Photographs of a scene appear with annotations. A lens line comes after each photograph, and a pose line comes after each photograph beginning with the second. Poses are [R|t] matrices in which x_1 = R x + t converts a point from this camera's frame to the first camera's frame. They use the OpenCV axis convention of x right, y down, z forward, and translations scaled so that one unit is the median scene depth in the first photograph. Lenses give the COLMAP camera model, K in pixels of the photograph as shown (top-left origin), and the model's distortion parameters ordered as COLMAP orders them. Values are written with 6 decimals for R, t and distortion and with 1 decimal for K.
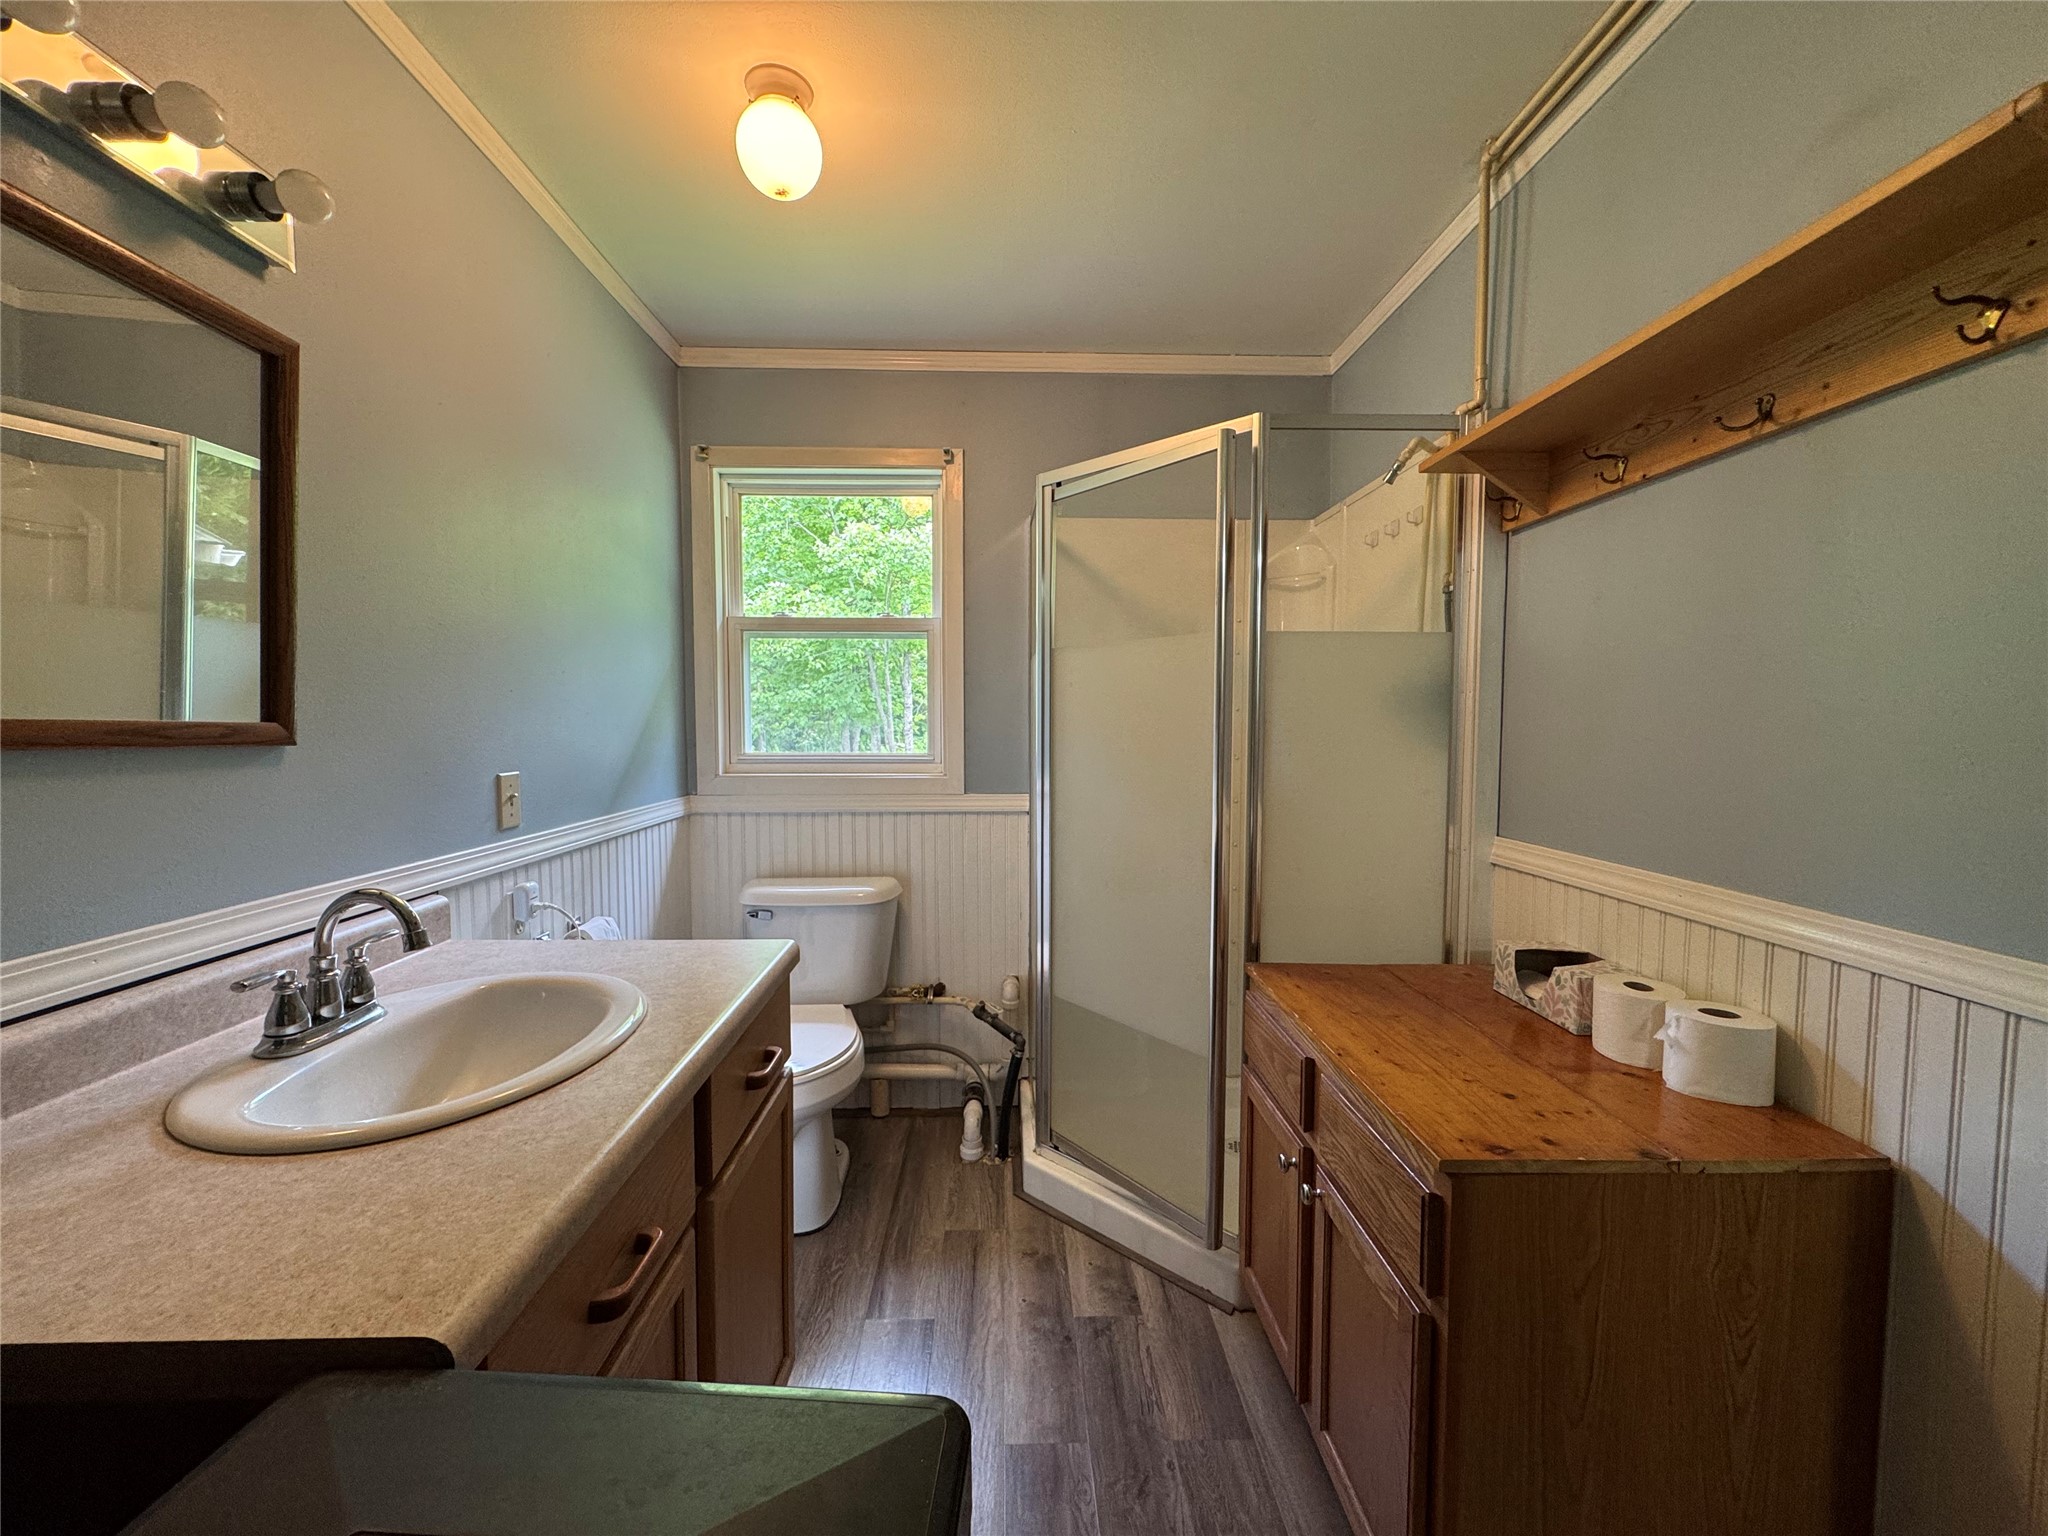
lens RADIAL K [[813.6, 0, 1023.6], [0, 813.6, 765.3], [0, 0, 1]] dist [-0.005247, 0.000447]
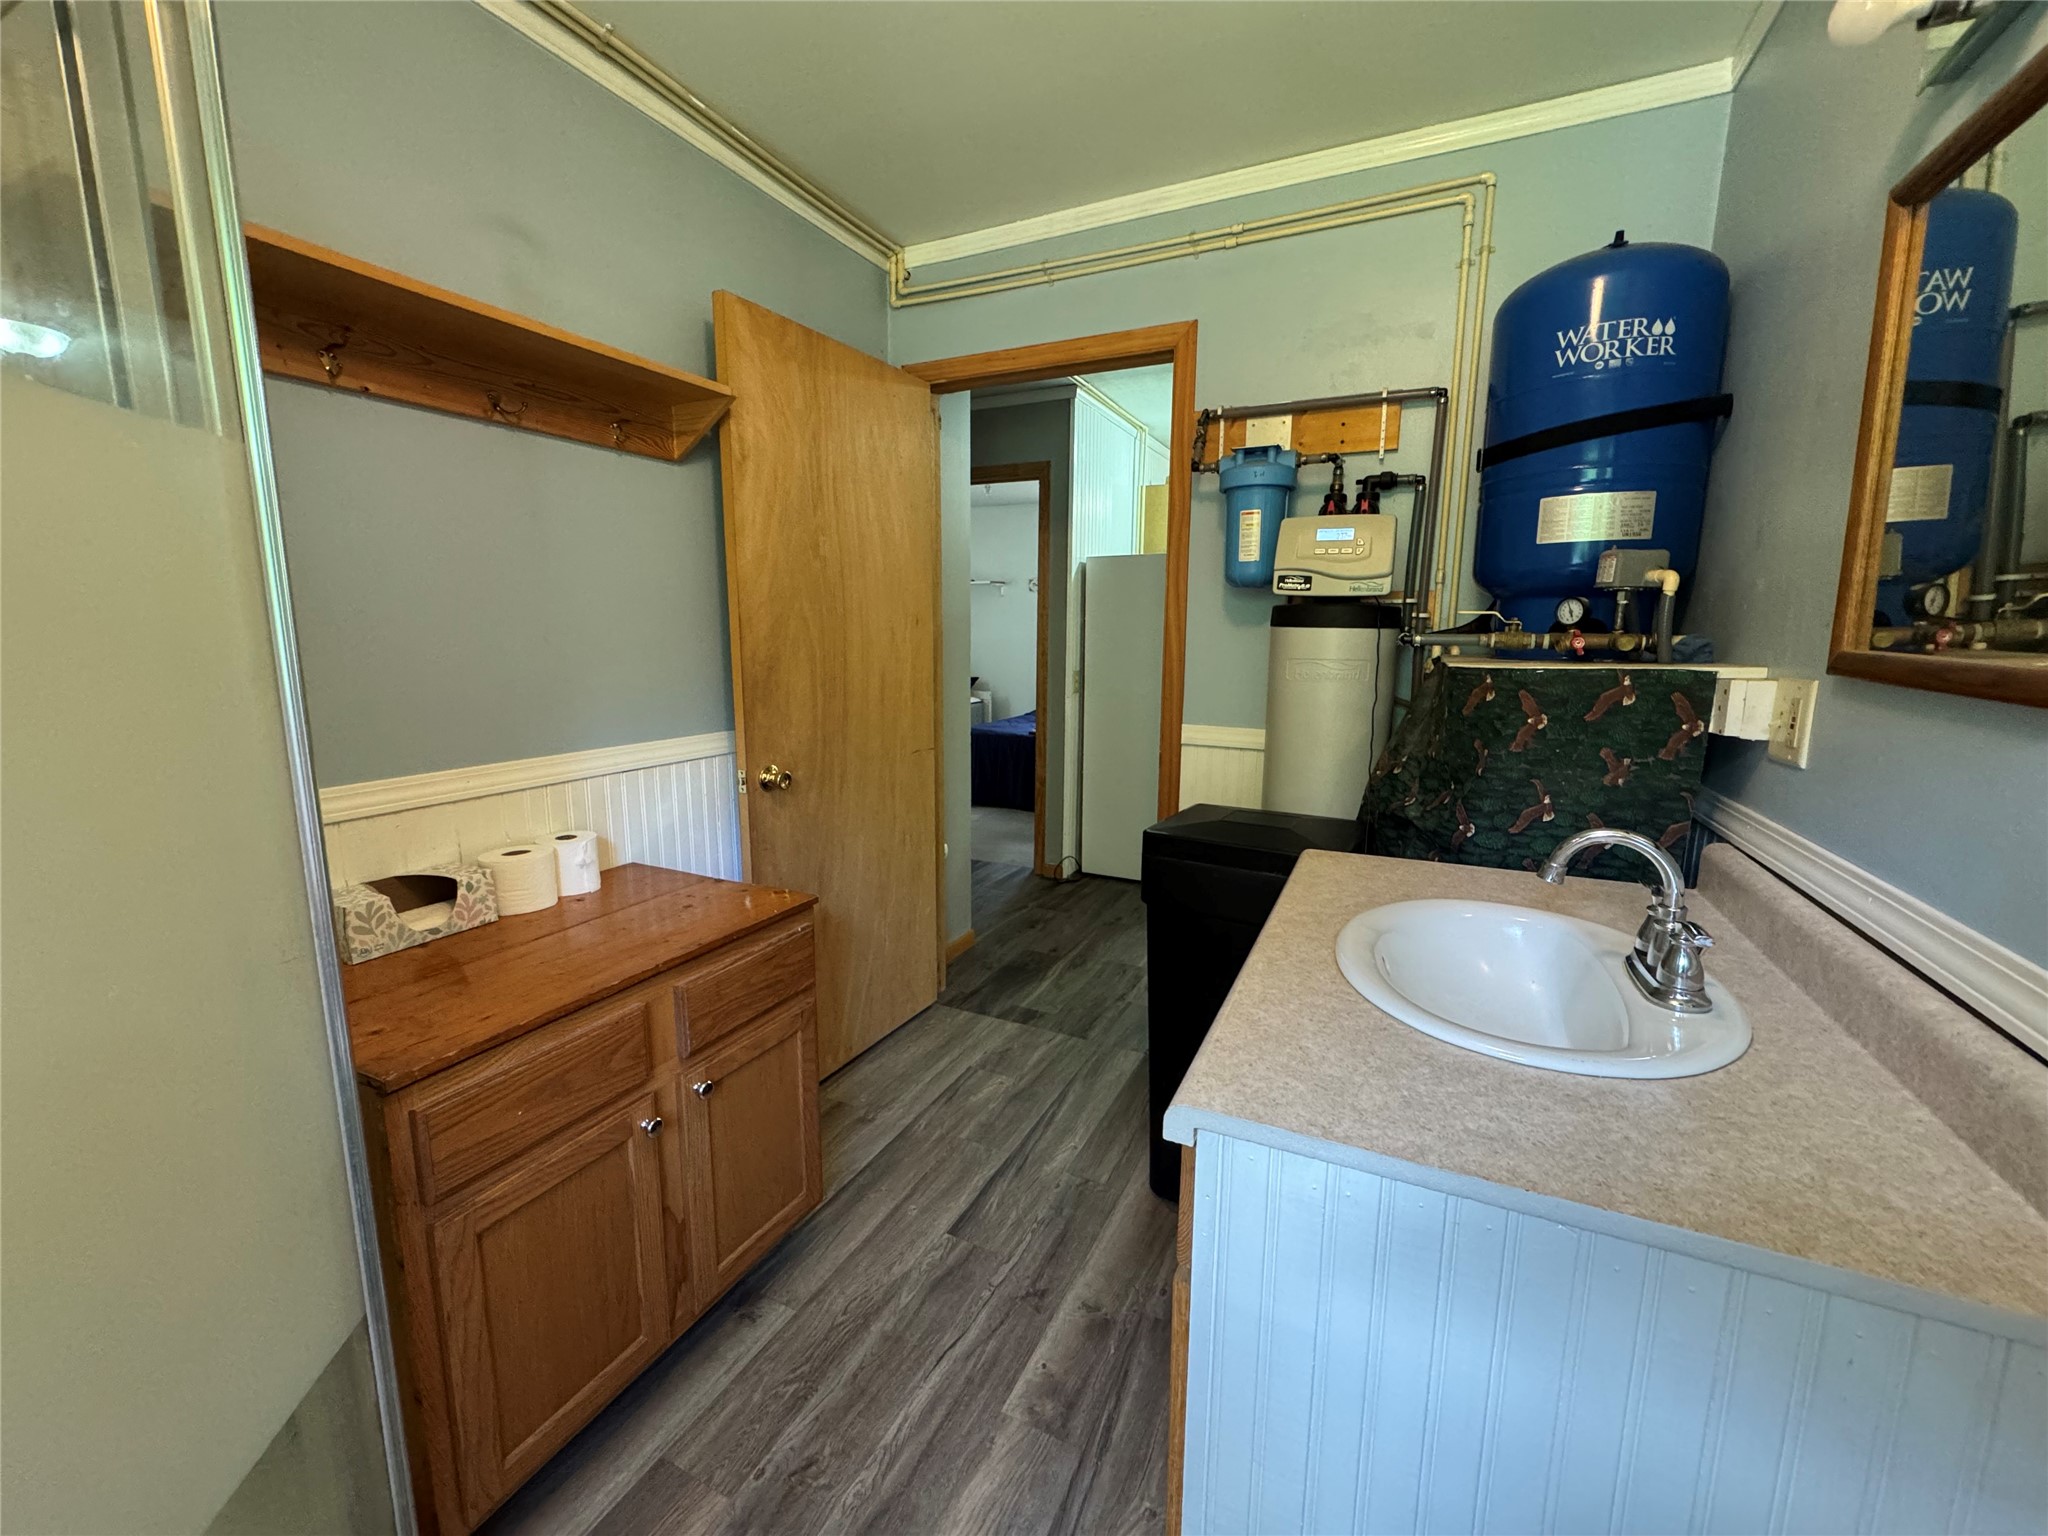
lens RADIAL K [[815.2, 0, 1023.9], [0, 815.2, 764.1], [0, 0, 1]] dist [-0.002292, 0.000612]
pose [[-0.884206, -0.085015, 0.459296, -0.321192], [0.017136, 0.976732, 0.213780, -0.074256], [-0.466783, 0.196895, -0.862175, 1.114410]]
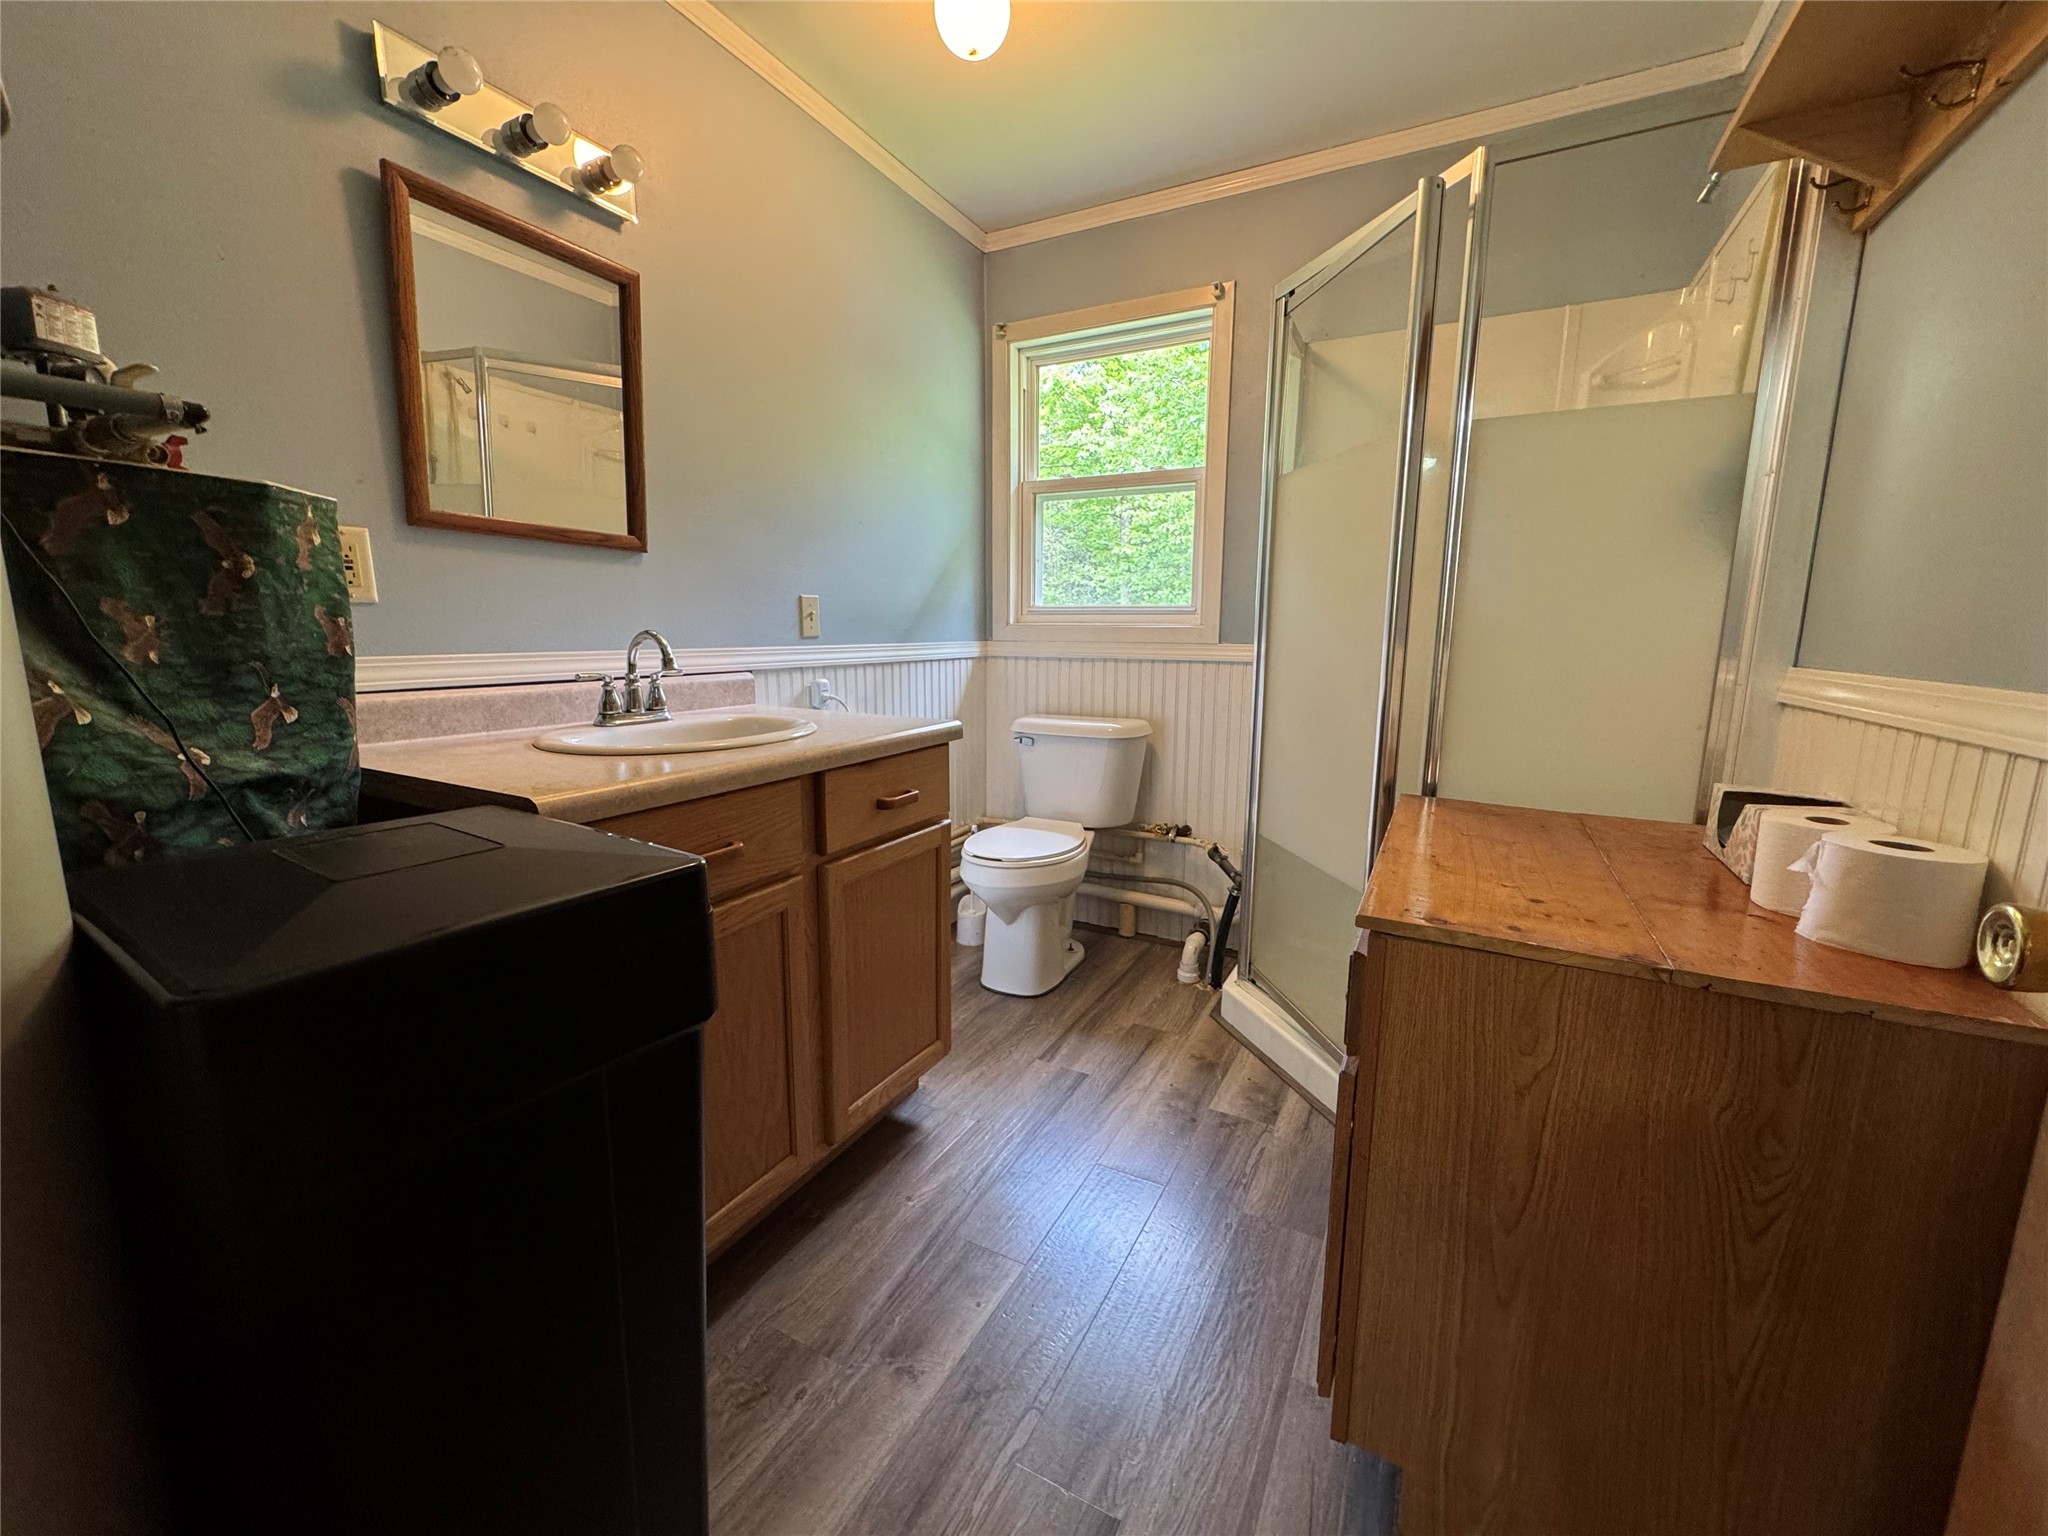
lens RADIAL K [[815.2, 0, 1023.9], [0, 815.2, 764.1], [0, 0, 1]] dist [-0.002292, 0.000612]
pose [[0.869139, 0.086637, -0.486920, 0.312858], [-0.033541, 0.992596, 0.116741, 0.104057], [0.493429, -0.085133, 0.865610, -0.012234]]
